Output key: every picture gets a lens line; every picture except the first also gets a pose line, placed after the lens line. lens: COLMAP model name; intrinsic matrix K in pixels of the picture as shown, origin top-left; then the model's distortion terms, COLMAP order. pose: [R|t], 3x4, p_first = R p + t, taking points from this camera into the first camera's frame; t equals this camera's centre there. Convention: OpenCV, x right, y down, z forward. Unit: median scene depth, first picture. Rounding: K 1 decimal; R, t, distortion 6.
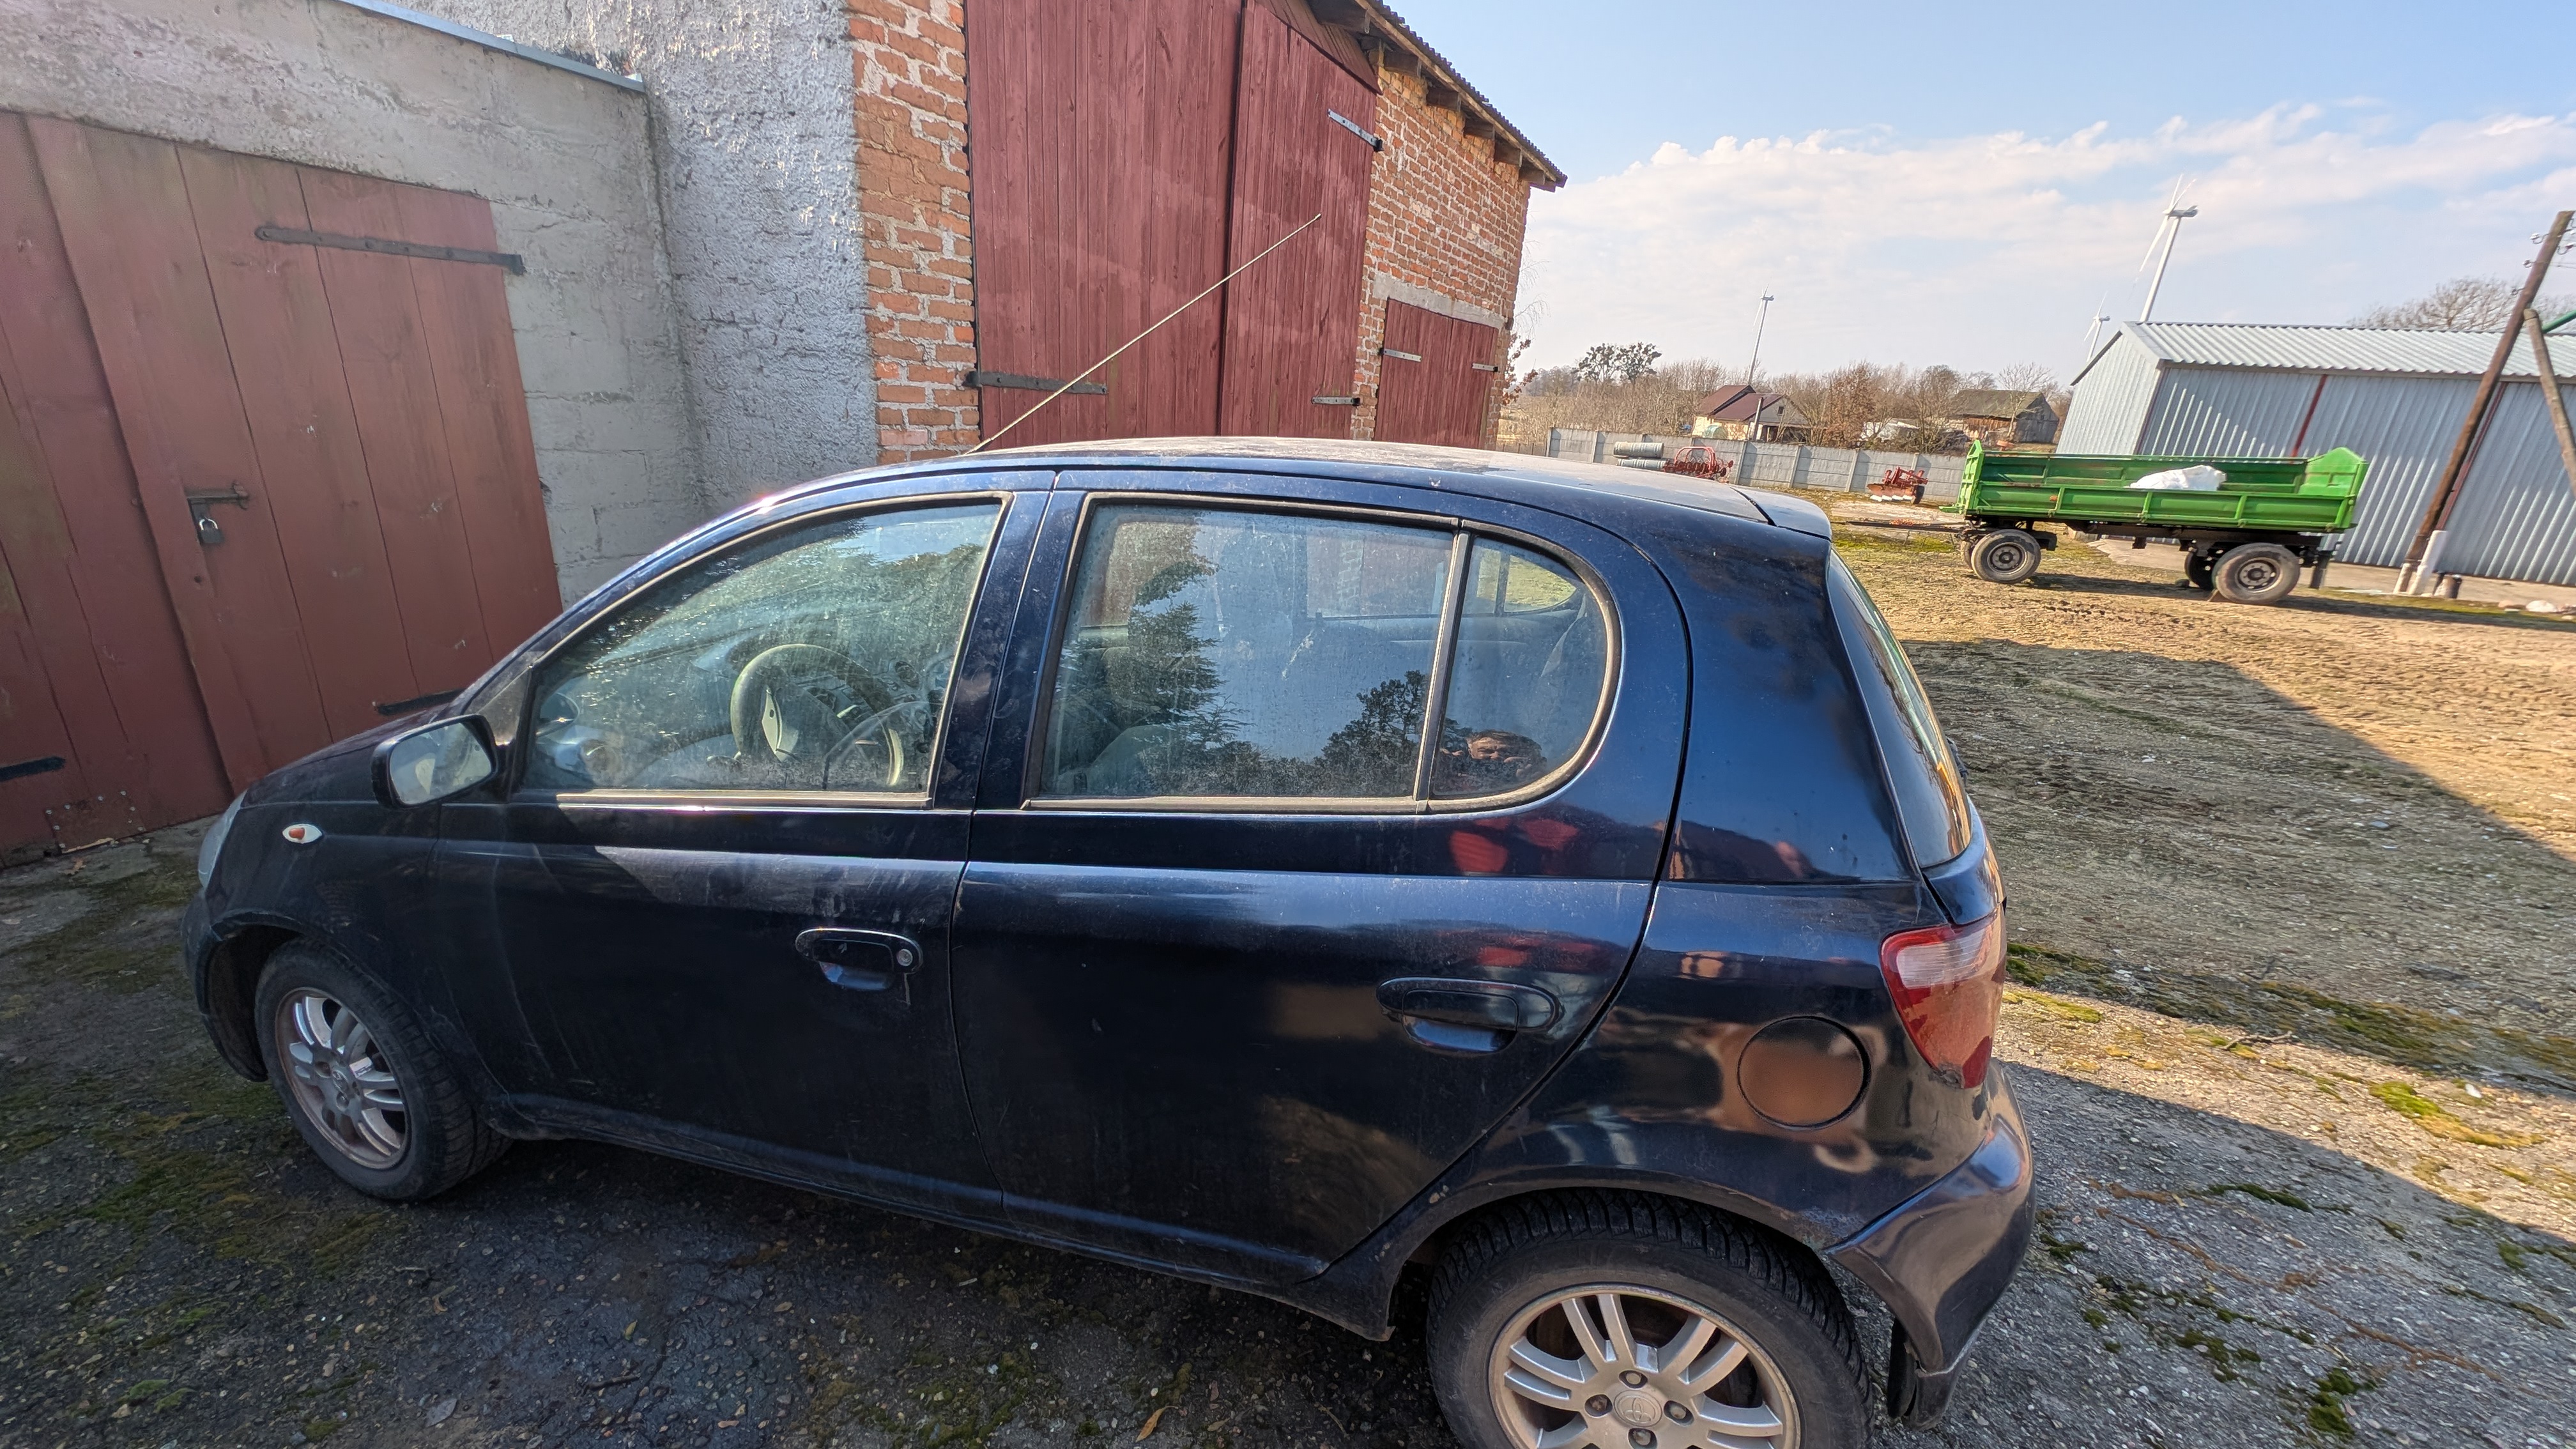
lens RADIAL K [[976.0, 0, 1302.0], [0, 976.0, 737.7], [0, 0, 1]] dist [-0.002126, -0.000528]
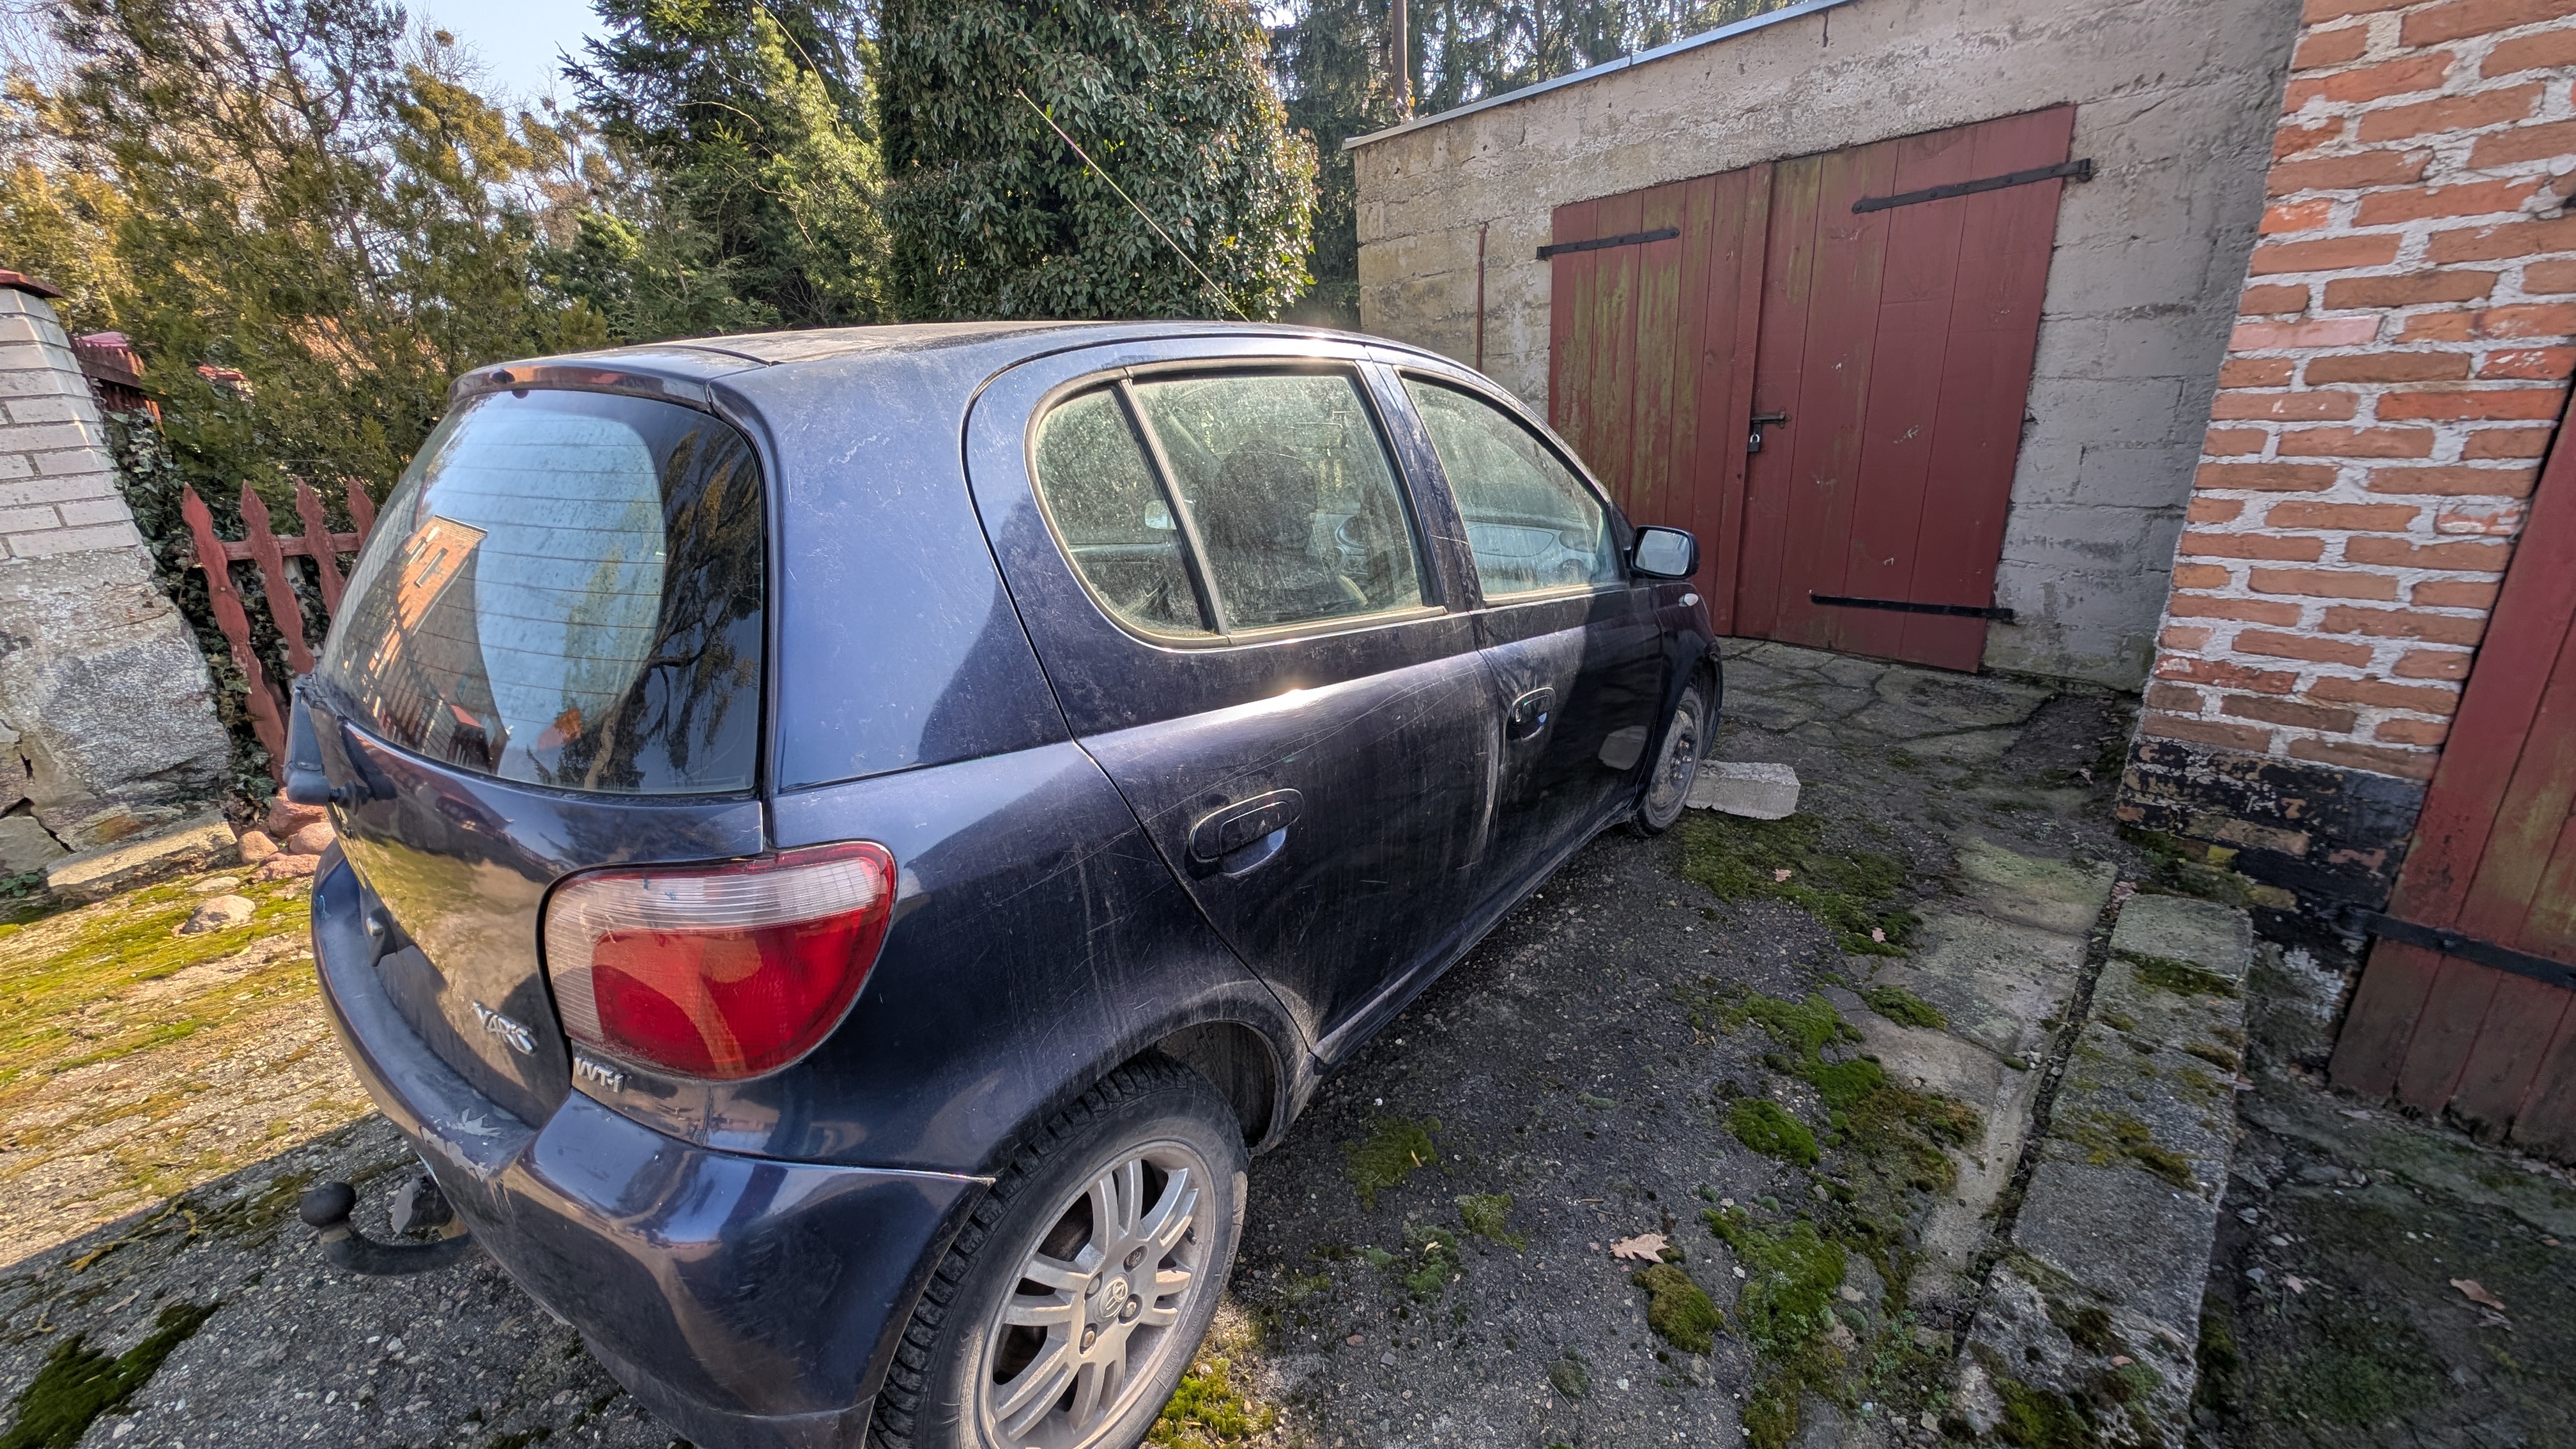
lens RADIAL K [[976.0, 0, 1276.0], [0, 976.0, 737.6], [0, 0, 1]] dist [-0.002126, -0.000528]
pose [[-0.400539, 0.283525, -0.871311, 0.408229], [-0.252662, 0.879879, 0.402461, -0.184194], [0.880756, 0.381349, -0.280790, 0.746241]]
